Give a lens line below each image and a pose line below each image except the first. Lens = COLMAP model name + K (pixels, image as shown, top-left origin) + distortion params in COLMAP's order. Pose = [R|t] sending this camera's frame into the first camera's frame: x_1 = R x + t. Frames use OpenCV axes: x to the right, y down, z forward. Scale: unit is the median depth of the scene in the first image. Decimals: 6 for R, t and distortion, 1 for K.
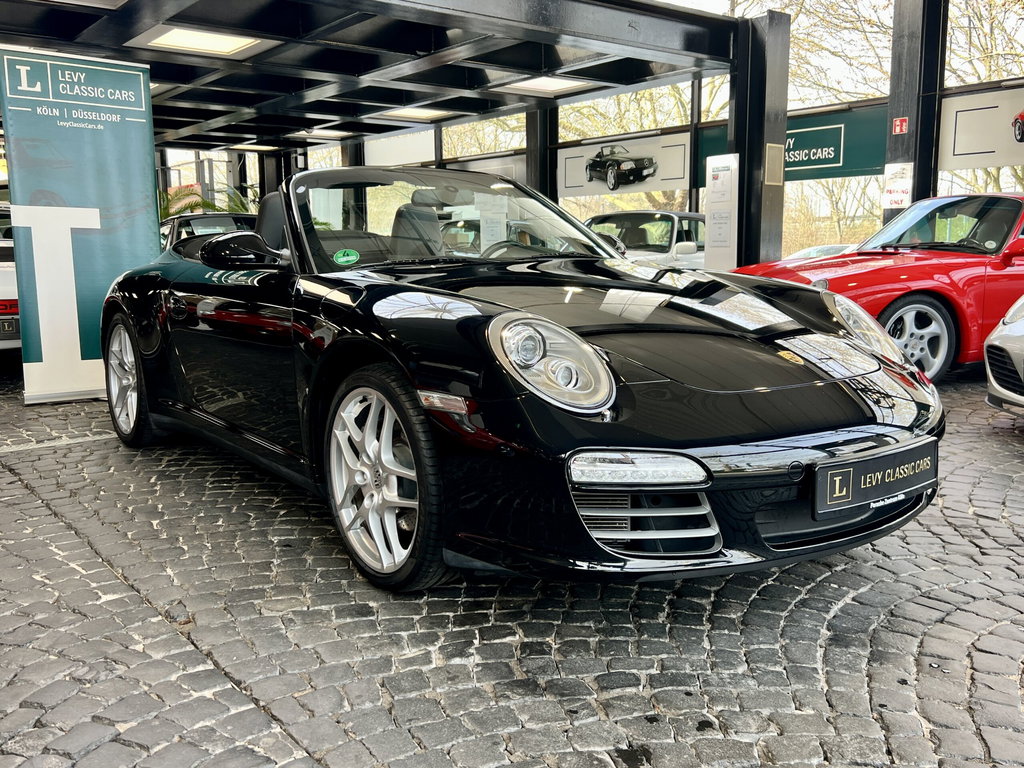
lens RADIAL K [[915.0, 0, 514.4], [0, 915.0, 385.8], [0, 0, 1]] dist [0.044688, -0.037501]
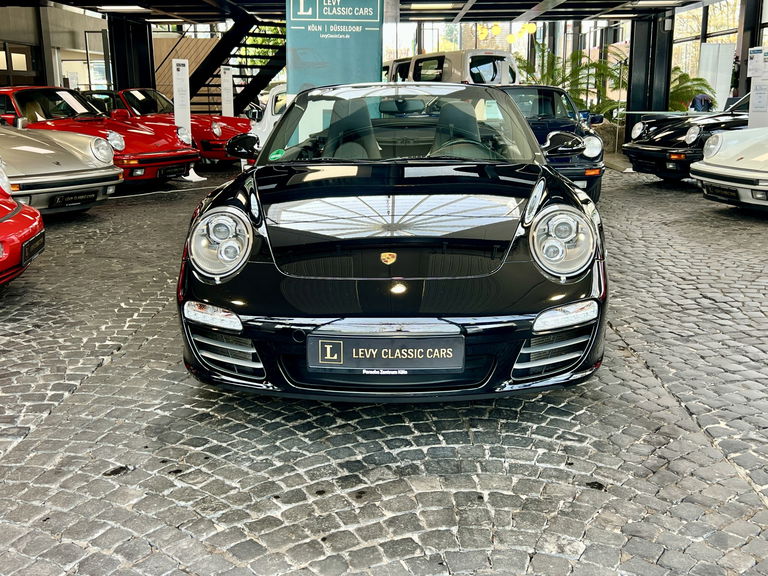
lens RADIAL K [[840.7, 0, 400.4], [0, 840.7, 289.9], [0, 0, 1]] dist [0.038432, 0.000000]
pose [[0.783347, 0.144044, -0.604664, 0.472372], [-0.092668, 0.988971, 0.115542, -0.056298], [0.614638, -0.034476, 0.788055, 0.022488]]
